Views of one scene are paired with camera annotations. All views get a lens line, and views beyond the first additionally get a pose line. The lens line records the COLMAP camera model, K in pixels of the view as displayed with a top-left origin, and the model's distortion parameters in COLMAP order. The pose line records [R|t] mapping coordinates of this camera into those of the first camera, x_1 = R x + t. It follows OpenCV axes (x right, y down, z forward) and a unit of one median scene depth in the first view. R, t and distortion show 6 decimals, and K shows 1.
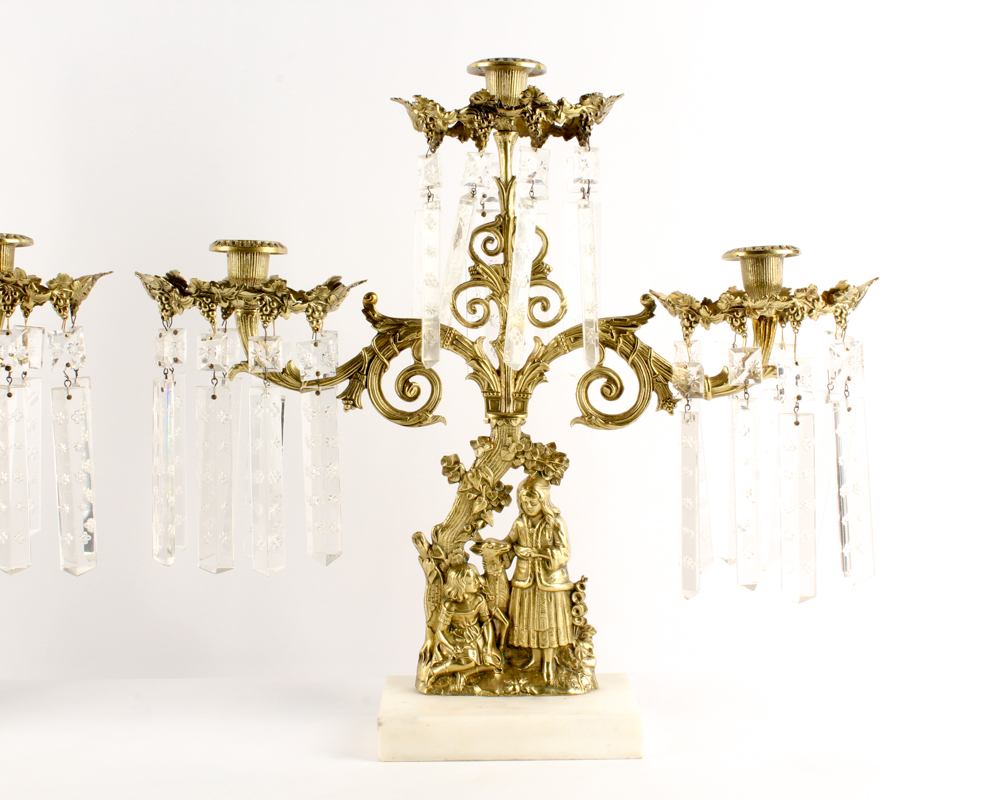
lens RADIAL K [[1763.1, 0, 500.0], [0, 1763.1, 400.0], [0, 0, 1]] dist [0.017732, -0.005140]
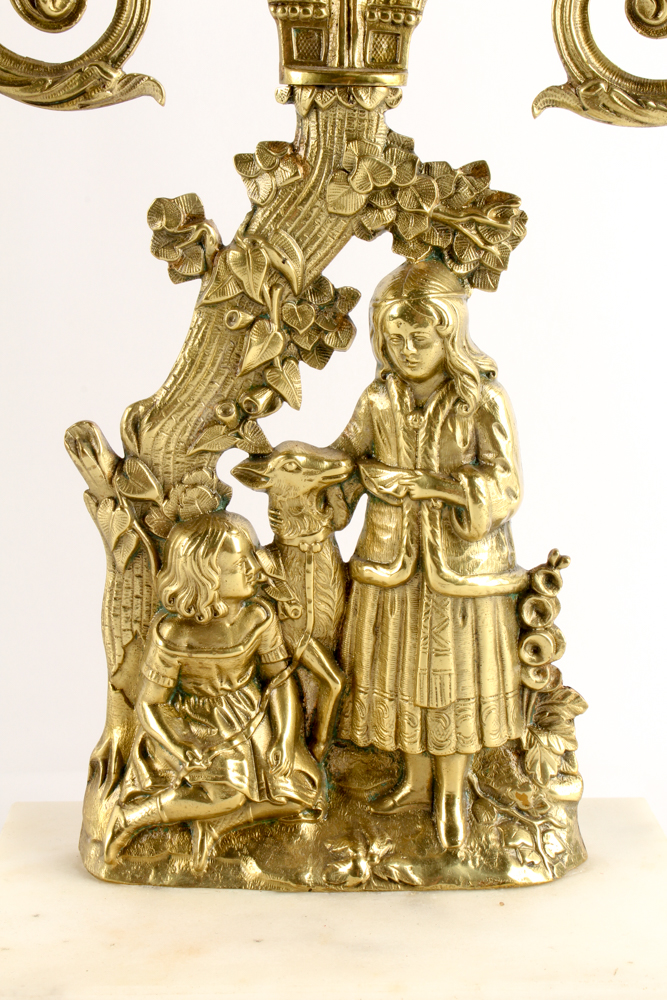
lens RADIAL K [[1912.4, 0, 333.5], [0, 1912.4, 500.0], [0, 0, 1]] dist [0.027835, 0.098776]
pose [[0.999674, 0.009449, 0.023725, -0.006157], [-0.012174, 0.993004, 0.117454, 0.045616], [-0.022450, -0.117705, 0.992795, 0.627469]]
